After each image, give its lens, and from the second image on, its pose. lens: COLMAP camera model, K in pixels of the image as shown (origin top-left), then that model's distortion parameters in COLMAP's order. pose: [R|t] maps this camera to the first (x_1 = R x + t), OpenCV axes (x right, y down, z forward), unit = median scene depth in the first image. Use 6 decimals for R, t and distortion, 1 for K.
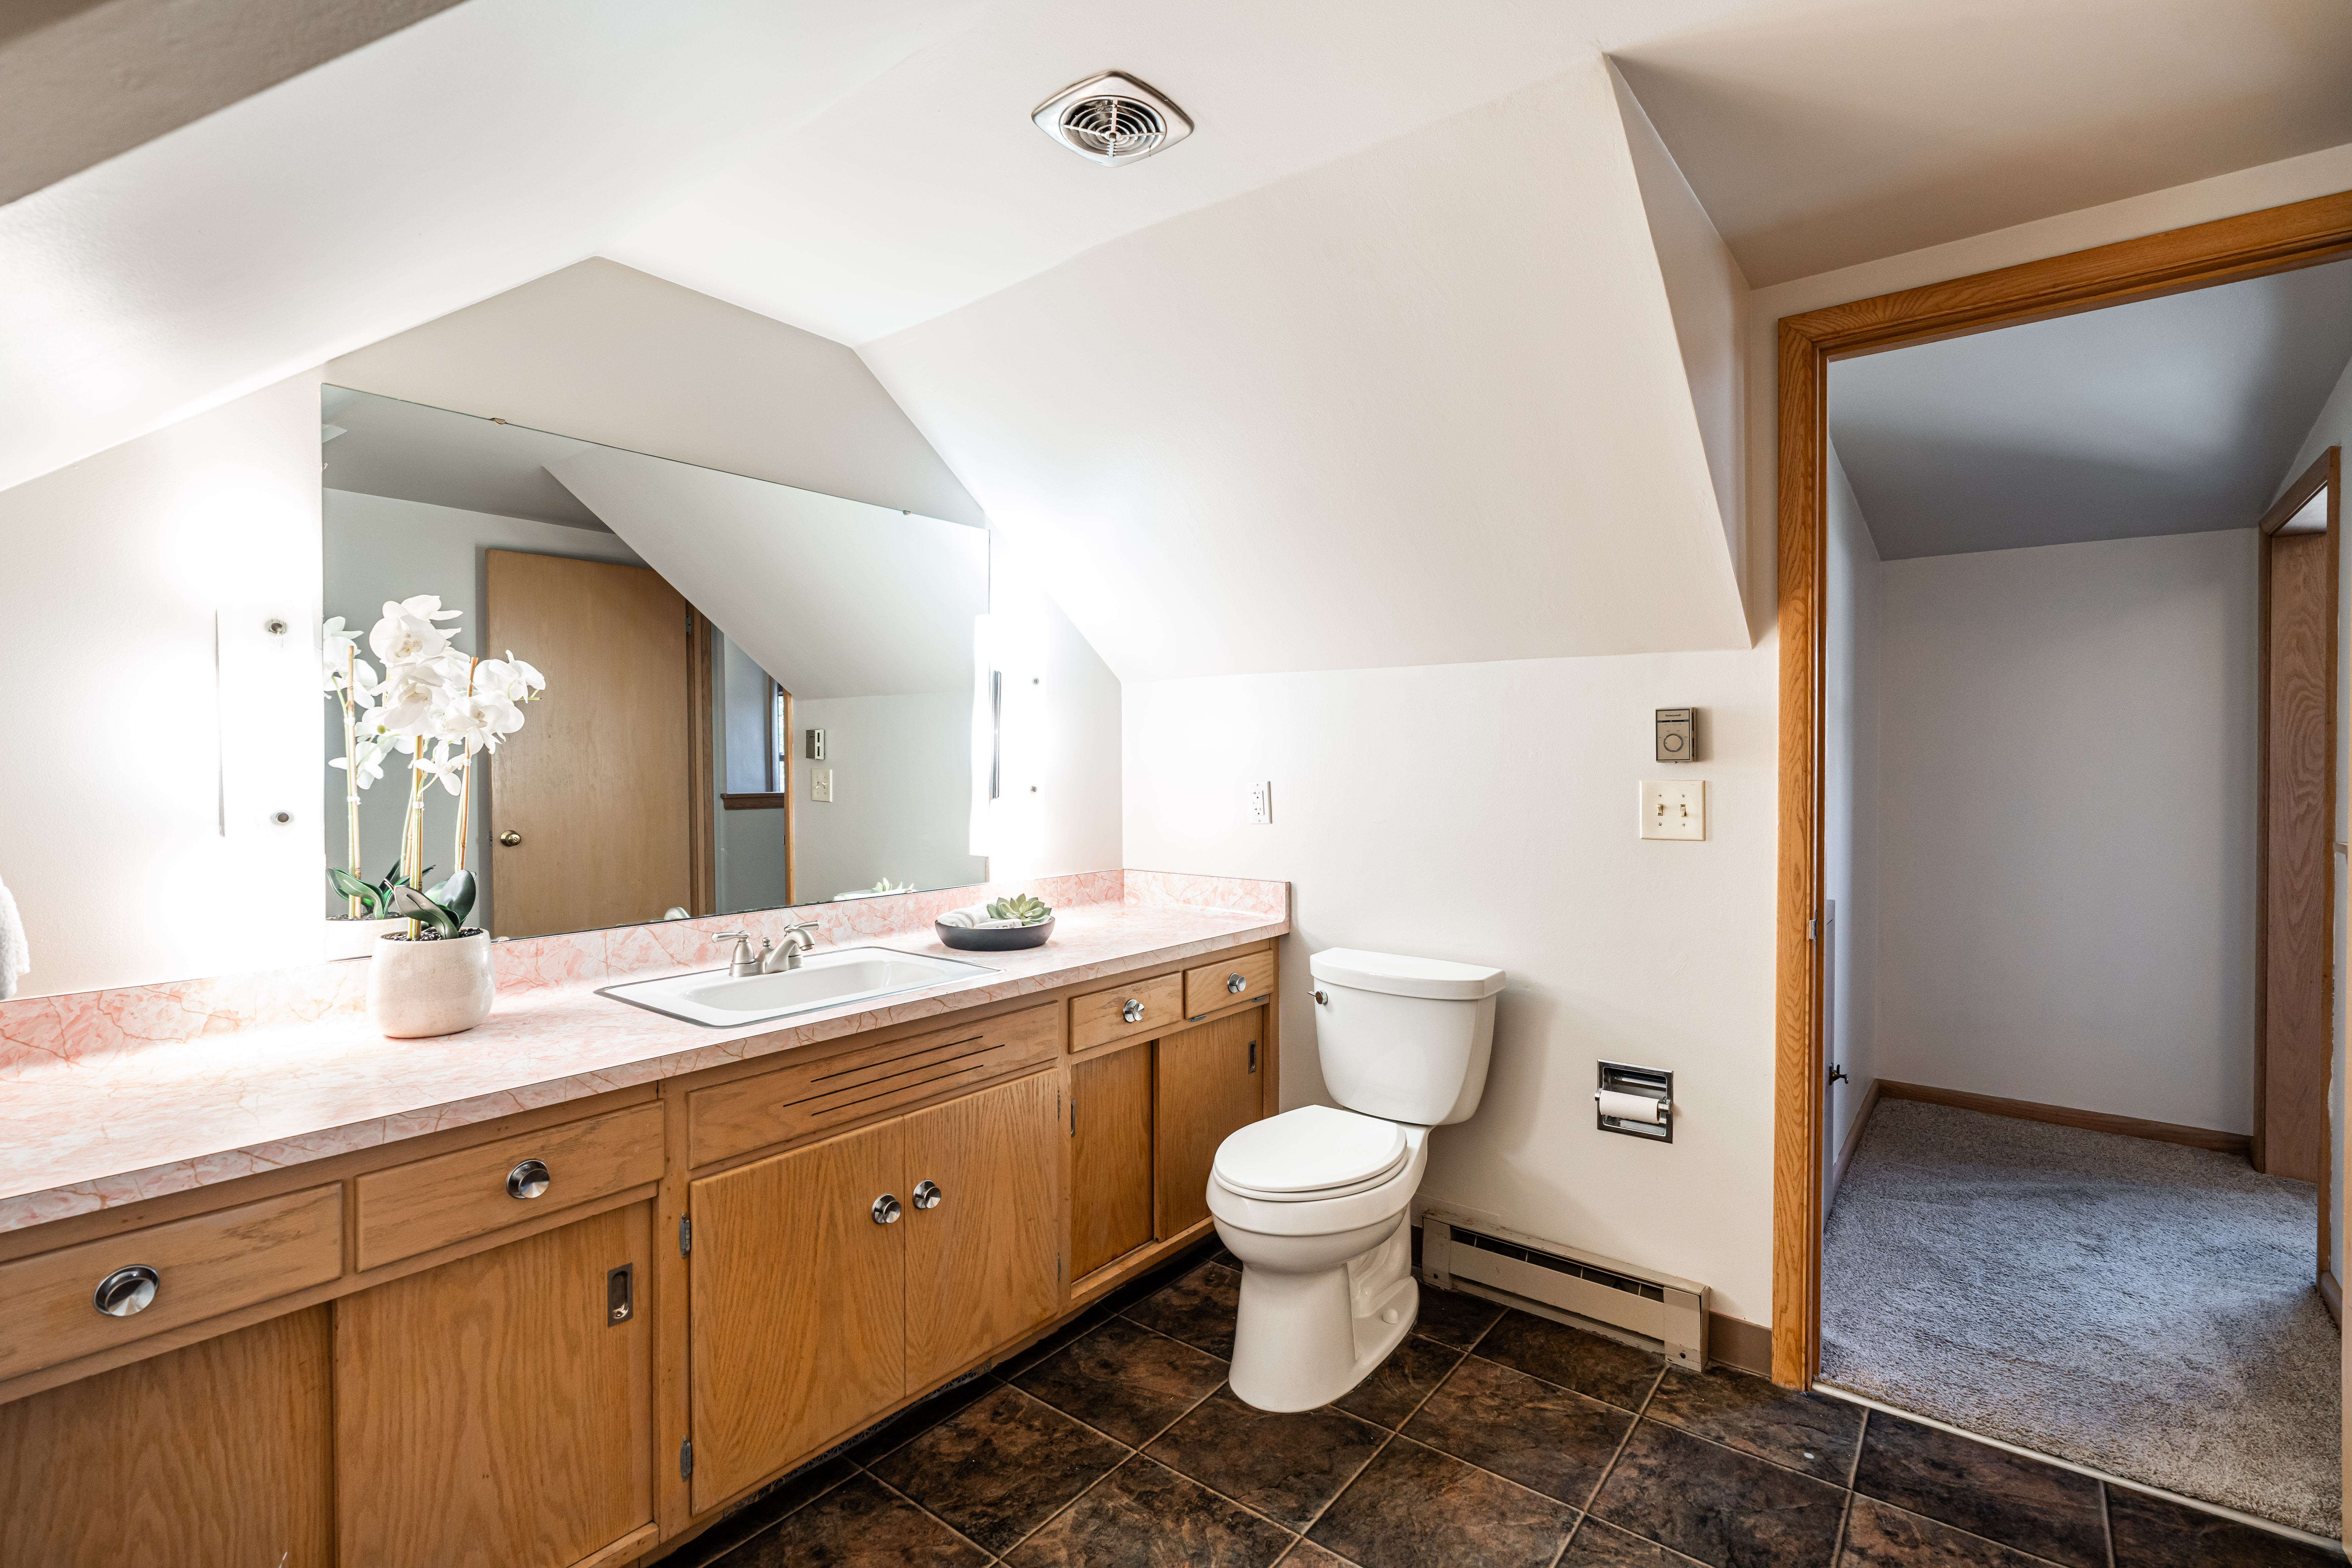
lens RADIAL K [[1056.0, 0, 1254.1], [0, 1056.0, 790.4], [0, 0, 1]] dist [0.027464, -0.000041]
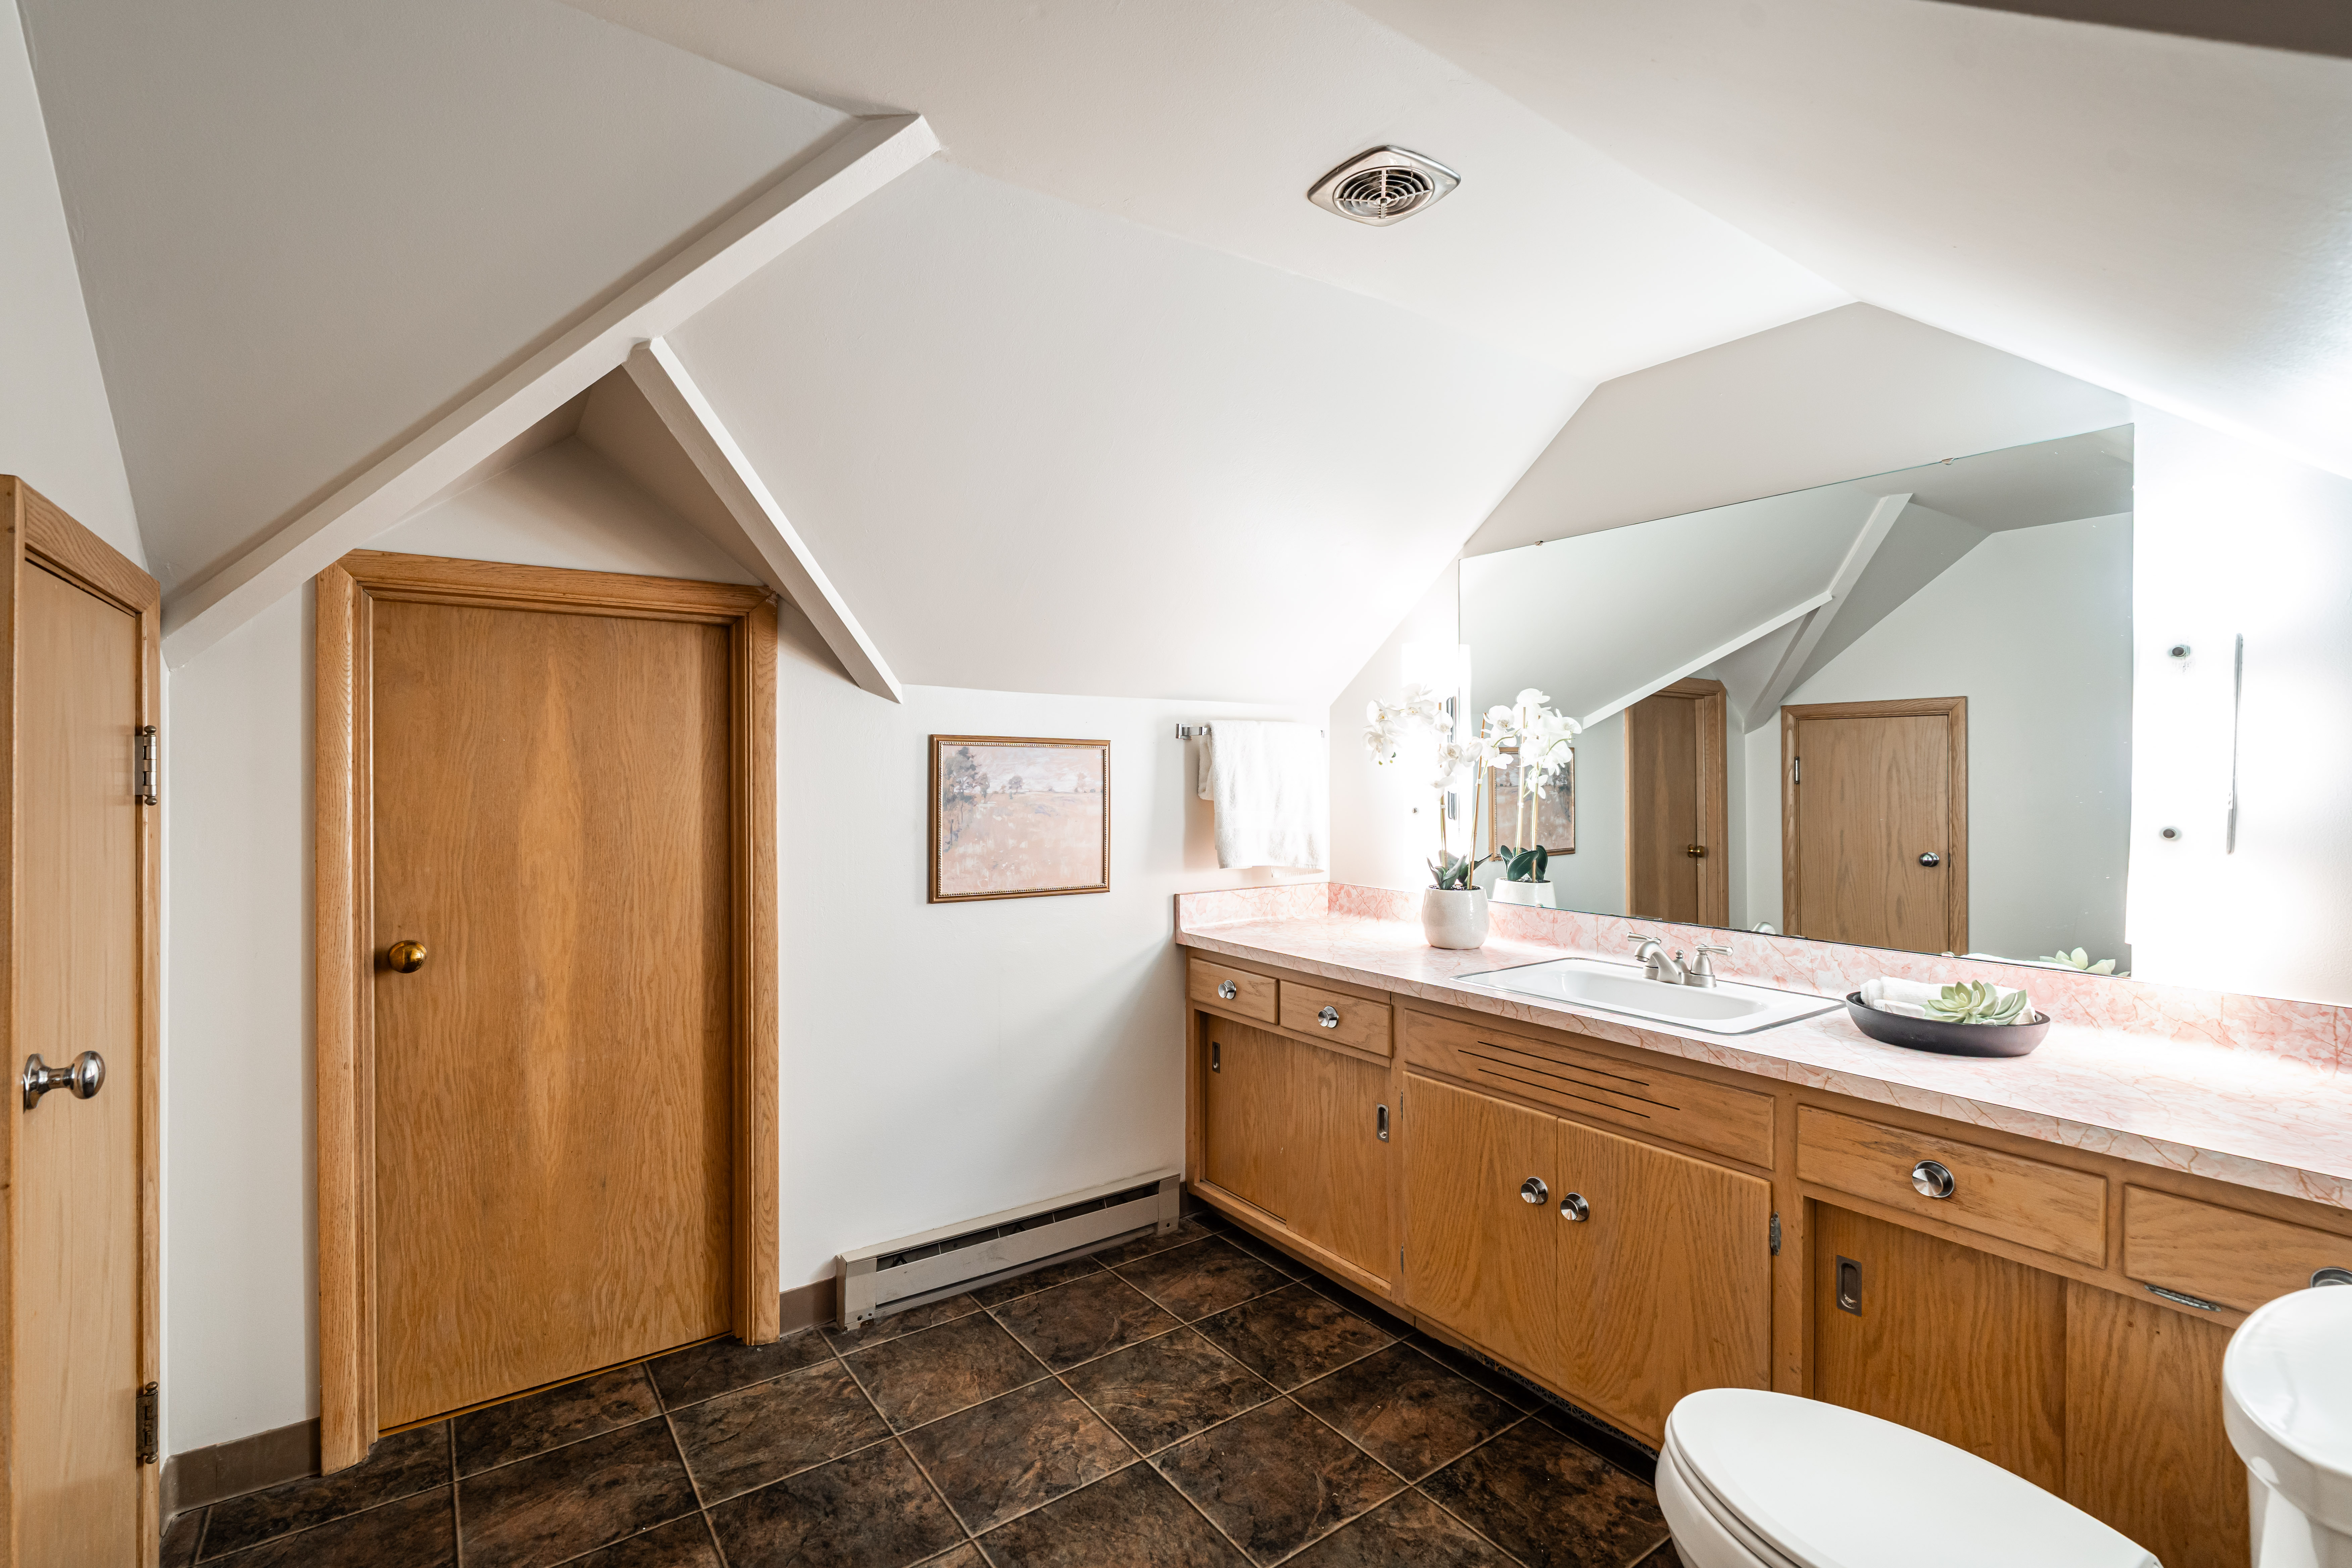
lens RADIAL K [[1069.8, 0, 1213.1], [0, 1069.8, 773.0], [0, 0, 1]] dist [-0.002215, -0.000195]
pose [[-0.298195, 0.004500, -0.954494, 0.987287], [-0.016875, 0.999808, 0.009985, -0.049022], [0.954356, 0.019084, -0.298062, 1.249709]]
